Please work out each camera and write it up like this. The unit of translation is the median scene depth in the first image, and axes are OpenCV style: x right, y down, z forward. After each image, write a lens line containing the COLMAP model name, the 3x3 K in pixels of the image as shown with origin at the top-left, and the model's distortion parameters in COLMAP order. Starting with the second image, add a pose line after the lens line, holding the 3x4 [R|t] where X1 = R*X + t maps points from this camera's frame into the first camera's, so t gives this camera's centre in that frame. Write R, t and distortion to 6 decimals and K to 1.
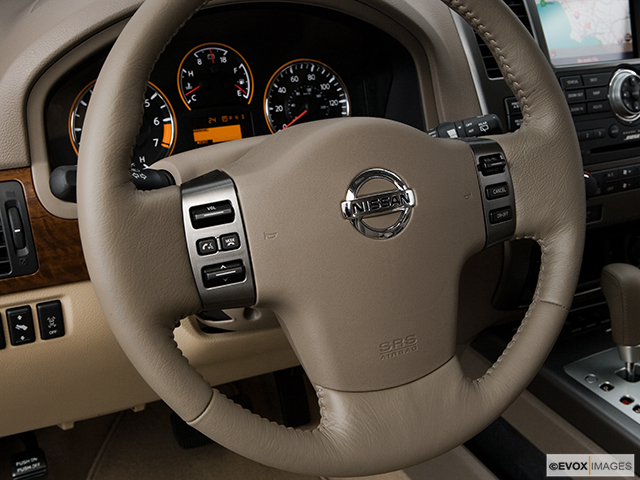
lens RADIAL K [[819.6, 0, 324.3], [0, 819.6, 236.2], [0, 0, 1]] dist [-0.023664, 0.000000]
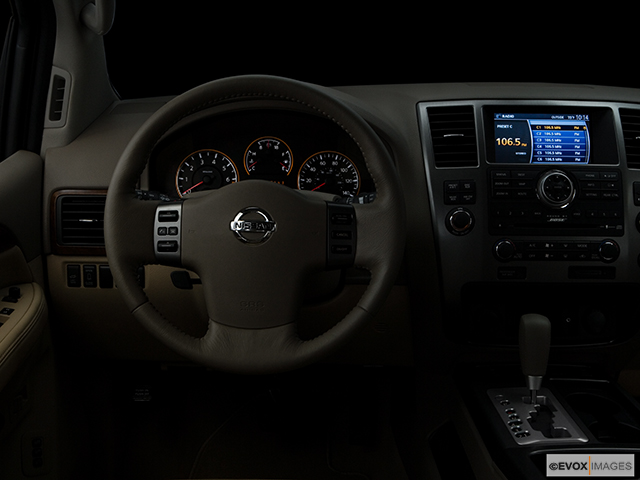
lens RADIAL K [[788.6, 0, 303.7], [0, 788.6, 241.3], [0, 0, 1]] dist [-0.016353, 0.000000]
pose [[0.887802, 0.091429, -0.451053, 0.629076], [-0.172275, 0.974835, -0.141486, 0.172516], [0.426766, 0.203316, 0.881211, -0.306671]]
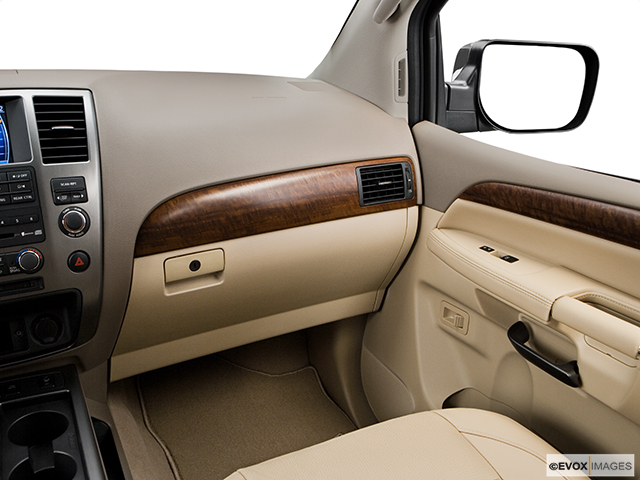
lens RADIAL K [[579.7, 0, 289.1], [0, 579.7, 241.4], [0, 0, 1]] dist [-0.062511, 0.000000]
pose [[0.997773, -0.017609, -0.064332, 0.940444], [0.013126, 0.997499, -0.069449, -0.056621], [0.065394, 0.068450, 0.995509, 0.264872]]
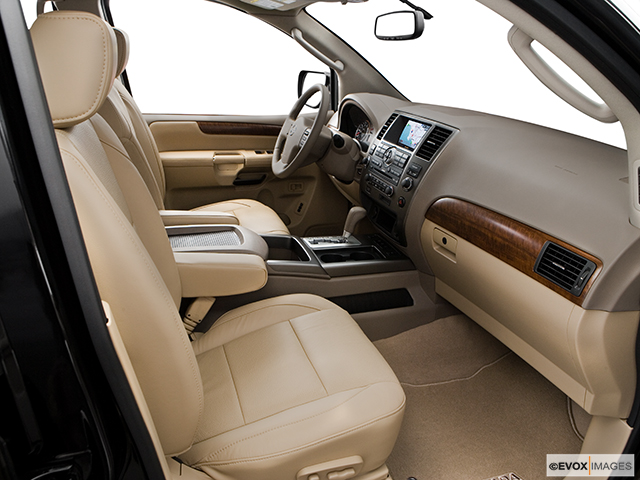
lens RADIAL K [[492.8, 0, 318.5], [0, 492.8, 239.9], [0, 0, 1]] dist [-0.087085, 0.038310]
pose [[-0.175034, 0.325354, -0.929251, 2.152918], [-0.441002, 0.817940, 0.369448, -0.472315], [0.880273, 0.474468, 0.000314, 0.975709]]
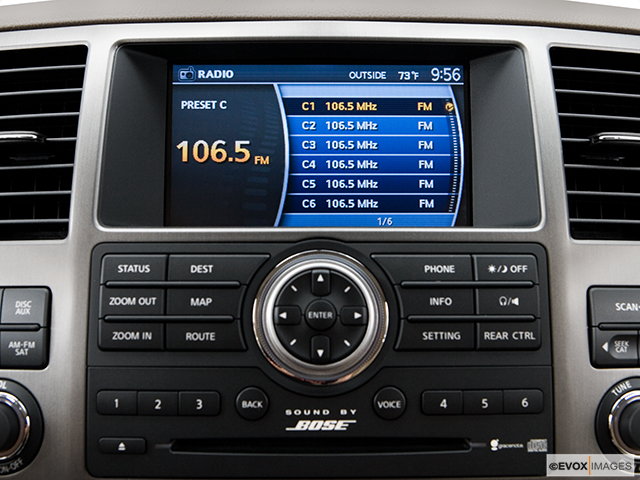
lens RADIAL K [[819.6, 0, 323.0], [0, 819.6, 220.1], [0, 0, 1]] dist [-0.023664, 0.000000]
pose [[0.883547, 0.082894, -0.460948, 0.583122], [-0.164637, 0.976369, -0.139994, -0.172698], [0.438451, 0.199580, 0.876315, 0.684738]]
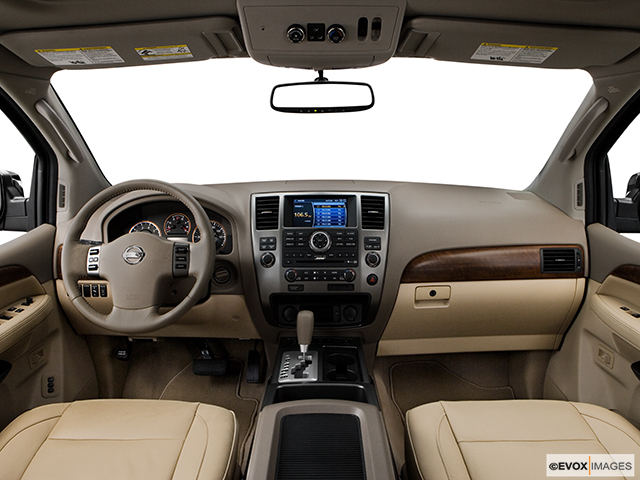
lens RADIAL K [[492.8, 0, 313.1], [0, 492.8, 239.8], [0, 0, 1]] dist [-0.087085, 0.038310]
pose [[0.870961, 0.061372, -0.487505, 1.126844], [-0.165059, 0.971056, -0.172642, 0.082717], [0.462799, 0.230832, 0.855882, -0.272502]]
